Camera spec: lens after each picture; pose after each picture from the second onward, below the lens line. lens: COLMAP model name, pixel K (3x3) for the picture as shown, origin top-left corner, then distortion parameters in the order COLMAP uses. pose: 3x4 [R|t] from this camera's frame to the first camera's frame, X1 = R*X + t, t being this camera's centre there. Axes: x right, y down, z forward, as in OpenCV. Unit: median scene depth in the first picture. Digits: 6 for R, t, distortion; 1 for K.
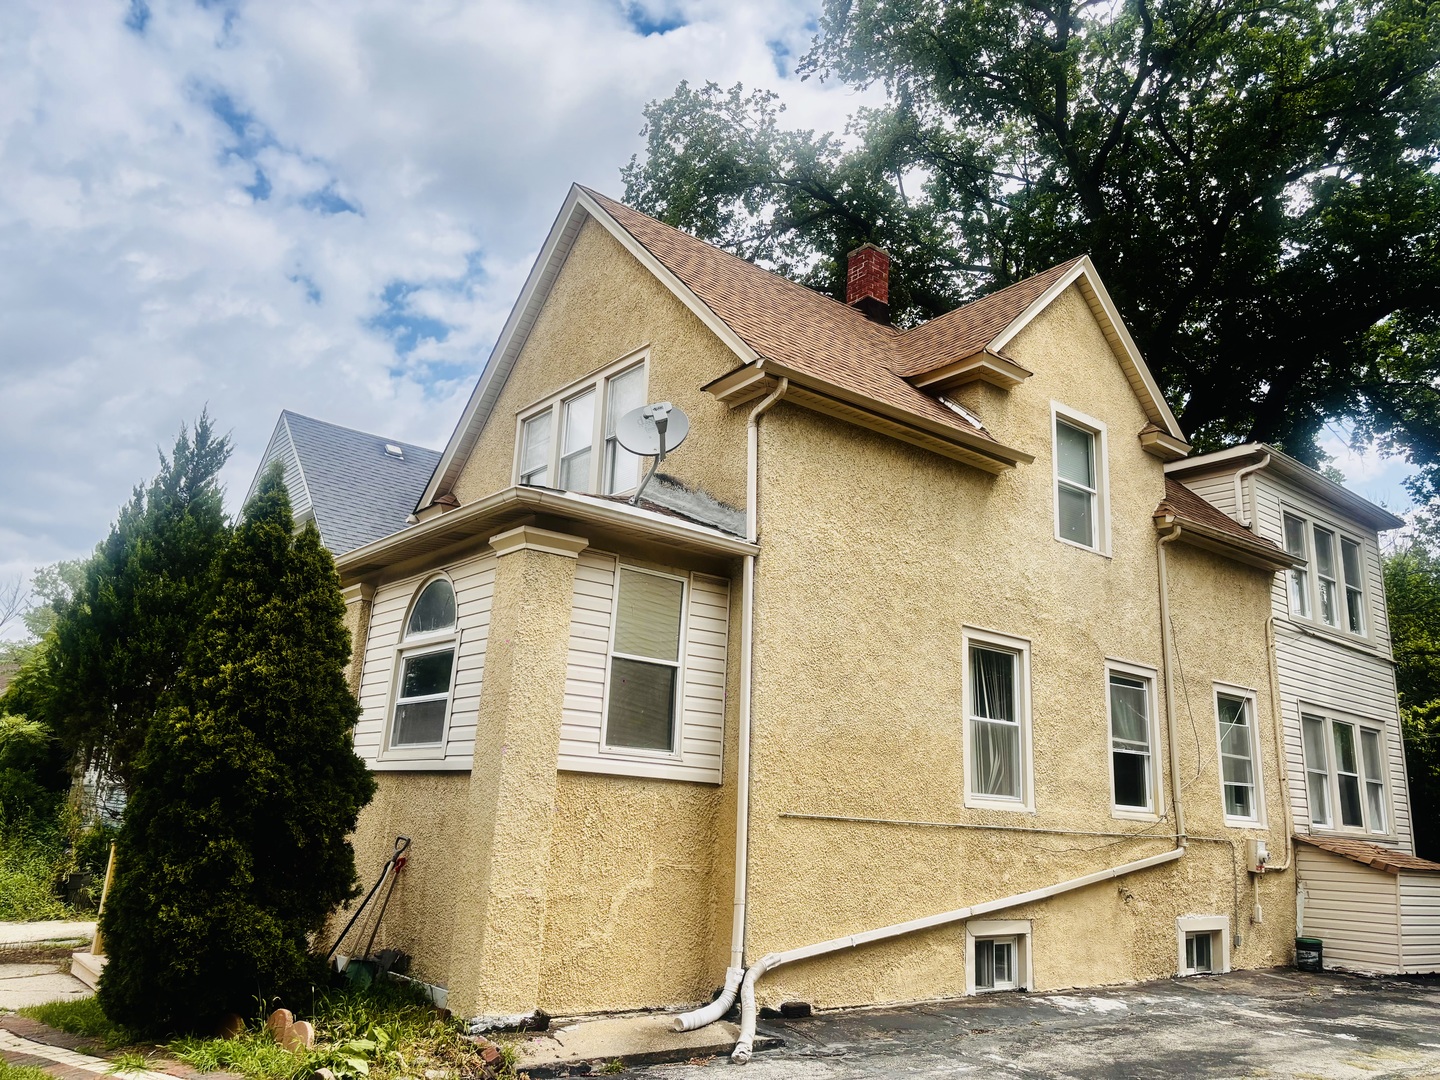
lens RADIAL K [[1096.1, 0, 720.0], [0, 1096.1, 540.0], [0, 0, 1]] dist [-0.003180, 0.065040]
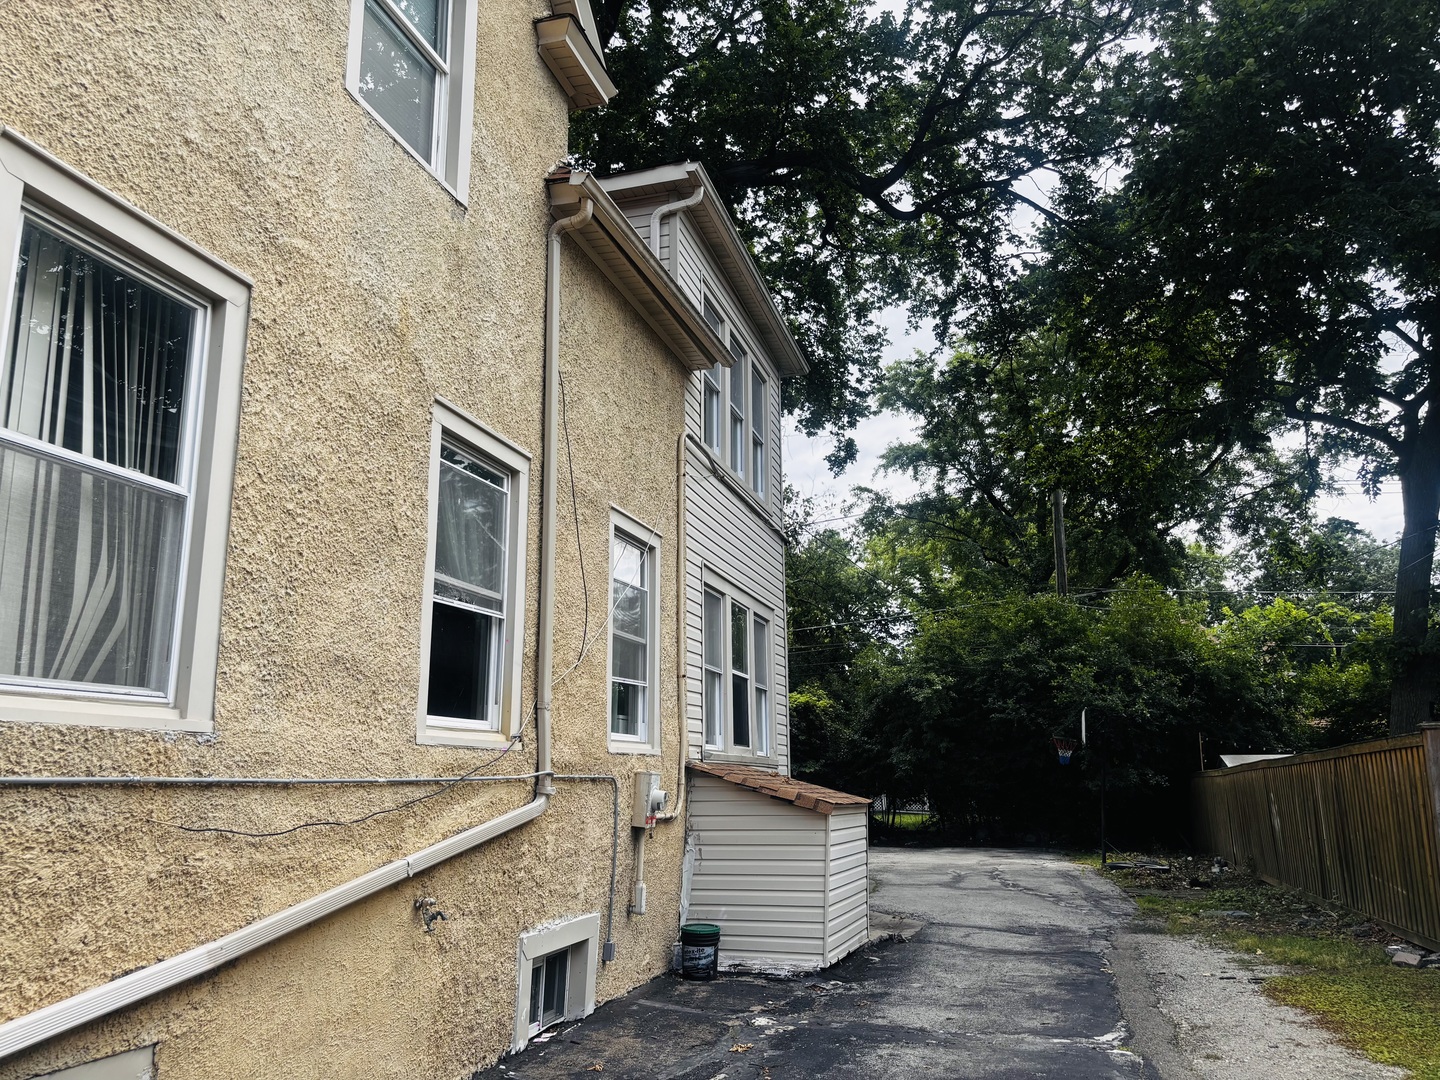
lens RADIAL K [[1127.2, 0, 720.0], [0, 1127.2, 540.0], [0, 0, 1]] dist [0.078683, -0.155319]
pose [[0.828496, 0.069692, 0.555641, 0.186387], [-0.101899, 0.994422, 0.027212, 0.137807], [-0.550645, -0.079164, 0.830977, 0.524818]]
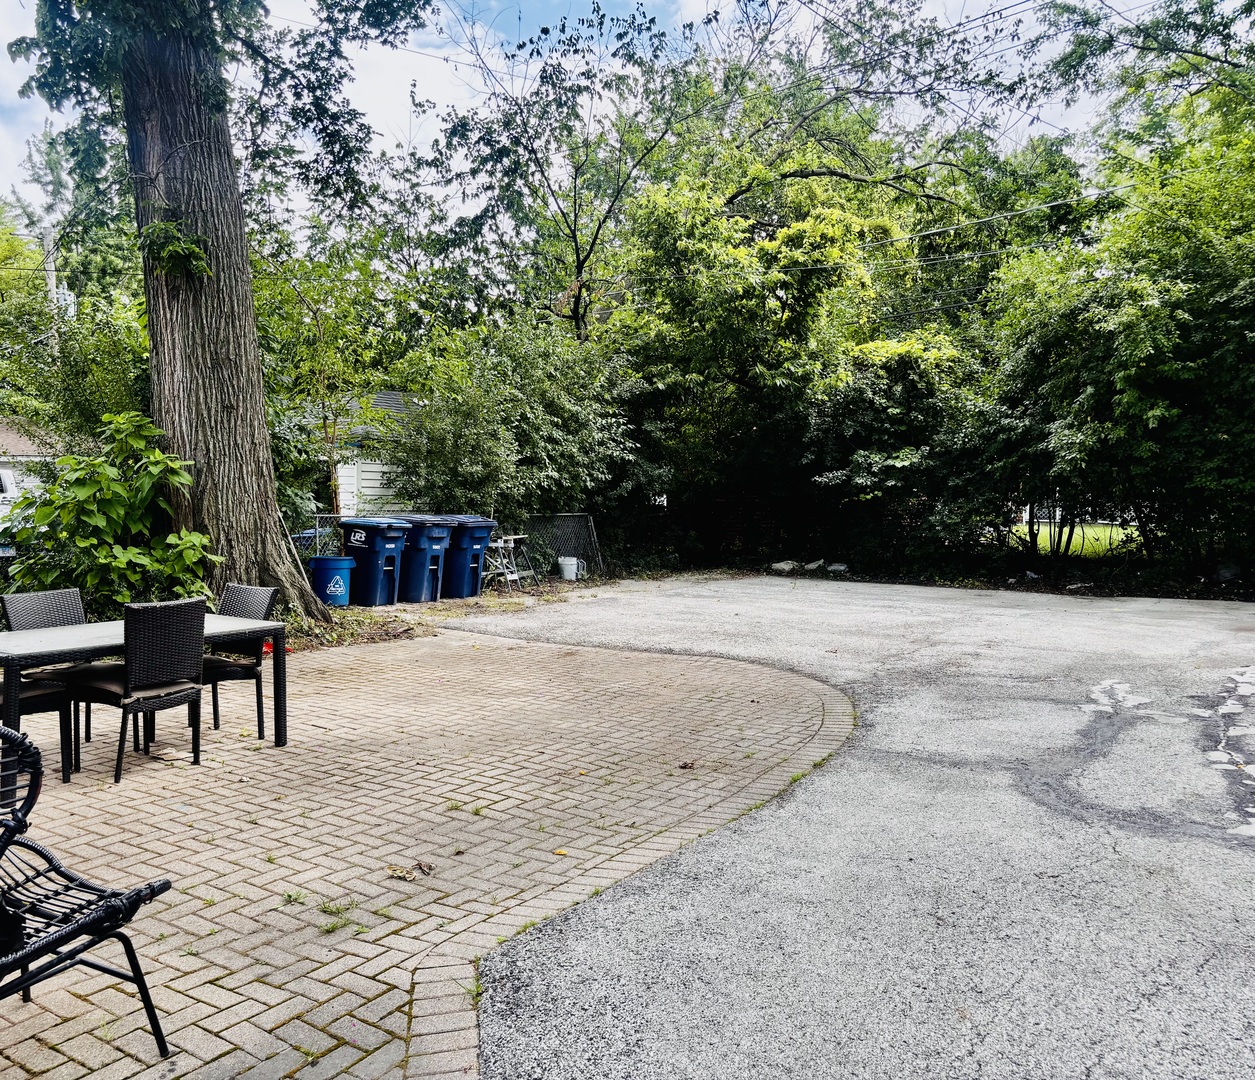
lens RADIAL K [[1048.7, 0, 627.5], [0, 1048.7, 540.0], [0, 0, 1]] dist [0.049866, -0.005169]
pose [[0.958734, -0.061764, 0.277515, 0.447995], [-0.025617, 0.953380, 0.300683, 0.212145], [-0.283149, -0.295384, 0.912456, 0.752103]]
